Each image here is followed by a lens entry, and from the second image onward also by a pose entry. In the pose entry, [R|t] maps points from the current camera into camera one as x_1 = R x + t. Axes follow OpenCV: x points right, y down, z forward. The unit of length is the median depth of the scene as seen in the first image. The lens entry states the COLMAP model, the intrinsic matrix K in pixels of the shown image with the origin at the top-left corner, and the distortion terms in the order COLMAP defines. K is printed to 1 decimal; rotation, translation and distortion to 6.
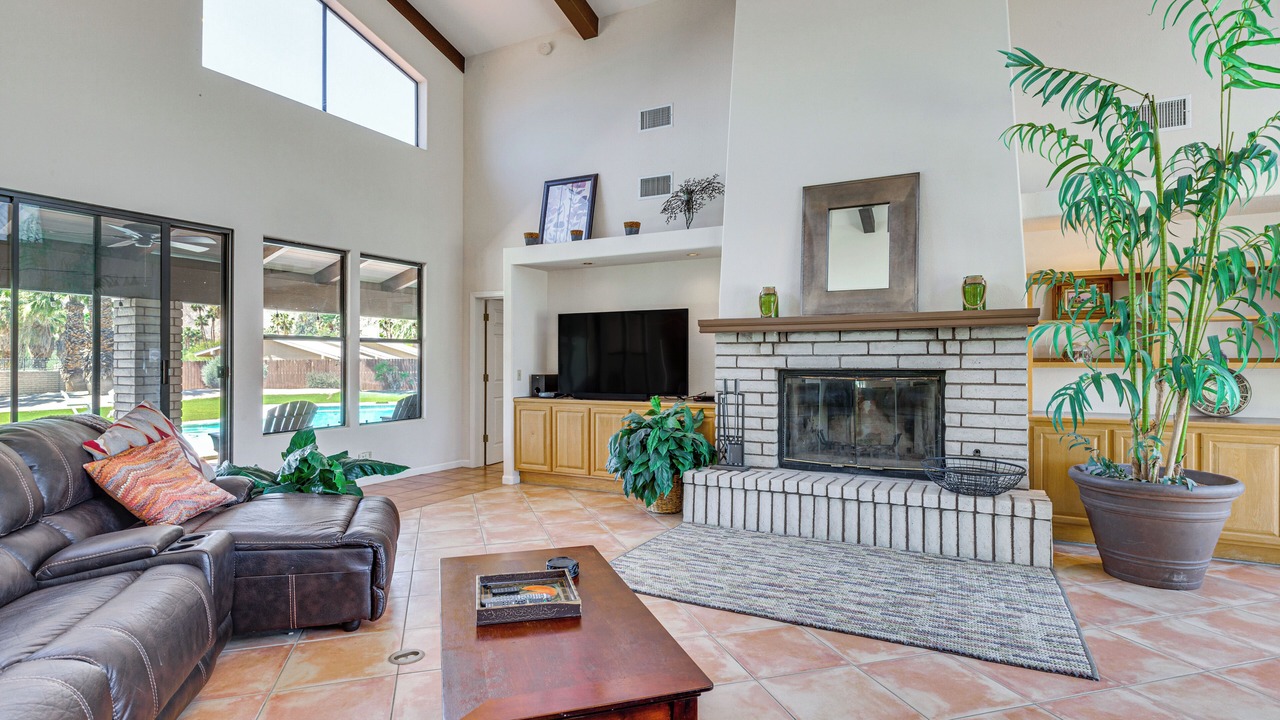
lens RADIAL K [[662.4, 0, 640.0], [0, 662.4, 360.0], [0, 0, 1]] dist [0.019647, -0.001108]
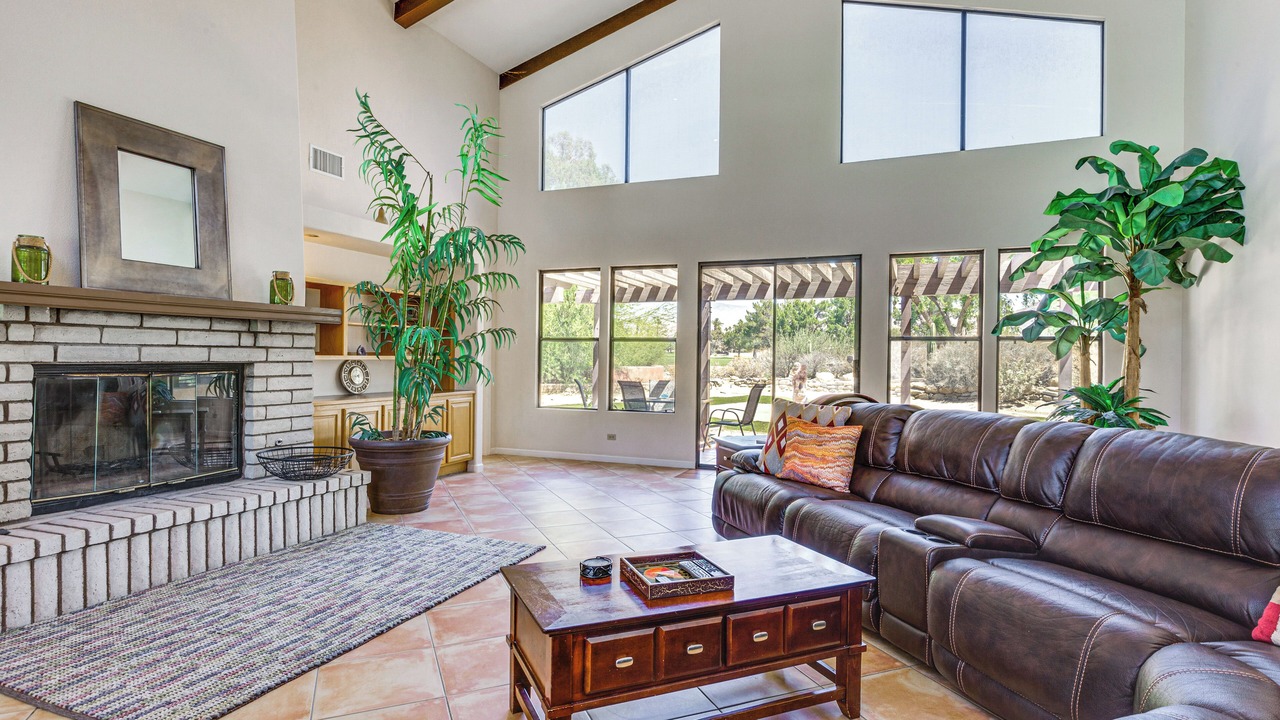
lens RADIAL K [[662.4, 0, 640.0], [0, 662.4, 360.0], [0, 0, 1]] dist [0.019647, -0.001108]
pose [[-0.095729, -0.004839, 0.995396, -0.553856], [-0.010172, 0.999941, 0.003883, 0.001030], [-0.995355, -0.009754, -0.095772, 0.521352]]
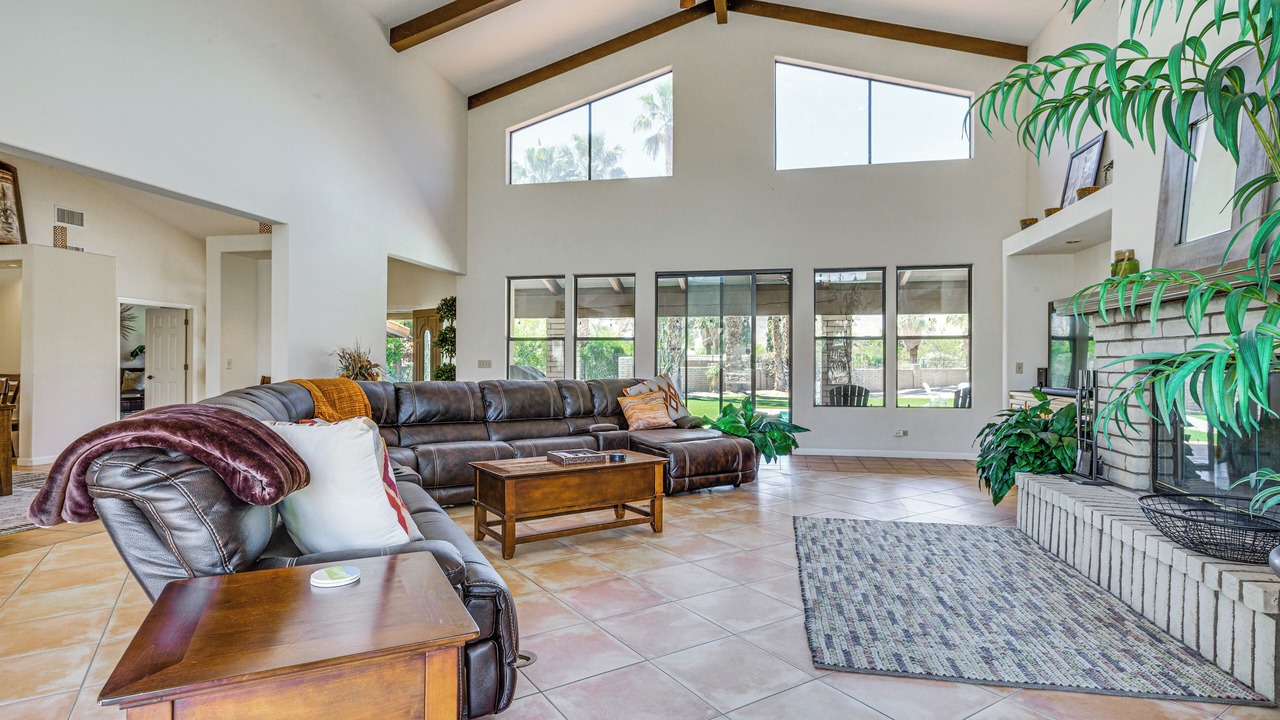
lens RADIAL K [[662.4, 0, 640.0], [0, 662.4, 360.0], [0, 0, 1]] dist [0.019647, -0.001108]
pose [[0.273074, -0.000089, -0.961993, 0.857854], [-0.007996, 0.999965, -0.002363, 0.024125], [0.961960, 0.008338, 0.273064, 0.277696]]
